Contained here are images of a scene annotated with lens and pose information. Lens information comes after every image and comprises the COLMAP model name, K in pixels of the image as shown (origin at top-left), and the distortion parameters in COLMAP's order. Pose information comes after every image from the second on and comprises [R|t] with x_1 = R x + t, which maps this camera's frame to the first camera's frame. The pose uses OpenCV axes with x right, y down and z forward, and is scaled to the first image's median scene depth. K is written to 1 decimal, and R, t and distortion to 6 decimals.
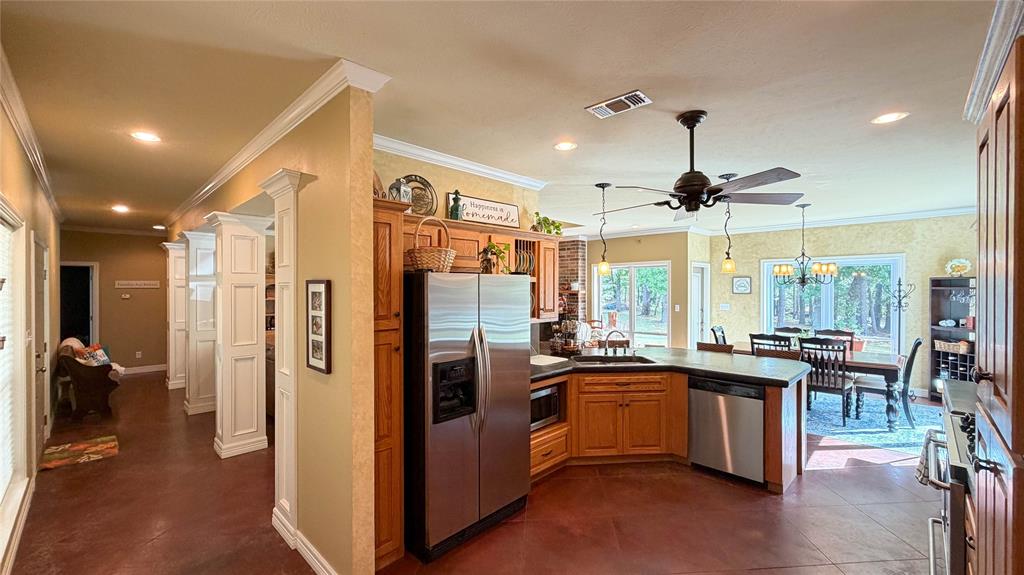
lens RADIAL K [[413.5, 0, 508.7], [0, 413.5, 291.0], [0, 0, 1]] dist [0.001770, 0.002899]
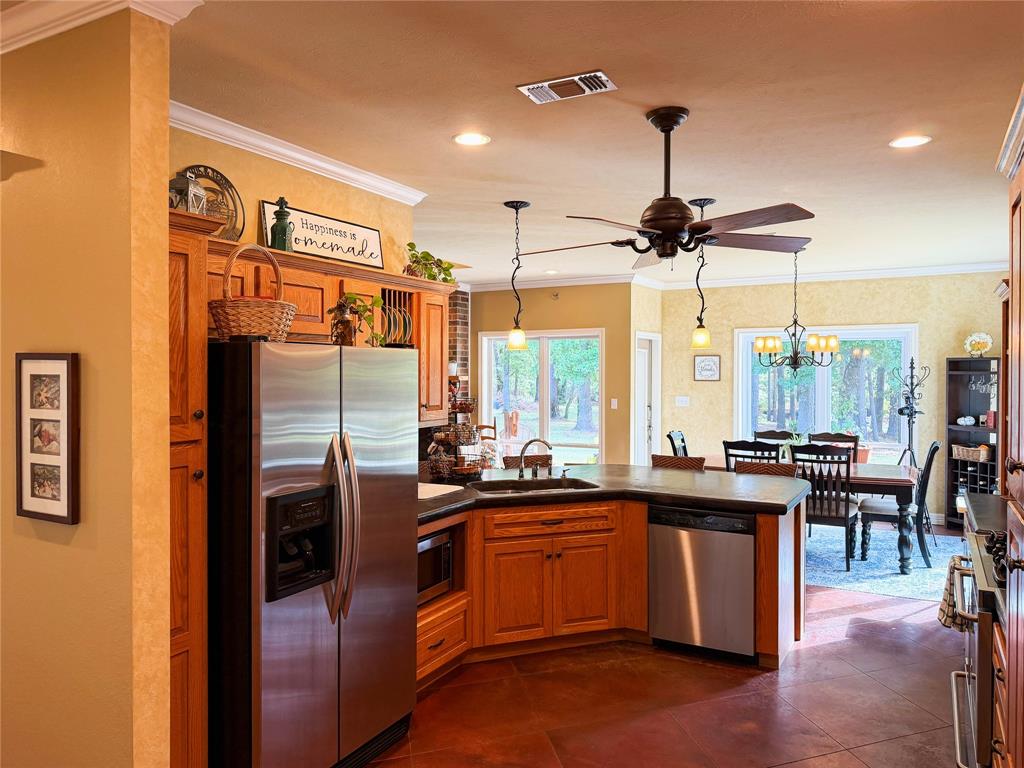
lens RADIAL K [[746.3, 0, 501.4], [0, 746.3, 381.3], [0, 0, 1]] dist [0.058993, -0.058478]
pose [[0.964418, -0.000243, 0.264384, -0.110016], [-0.000986, 0.999989, 0.004516, 0.004067], [-0.264382, -0.004616, 0.964407, -0.084473]]
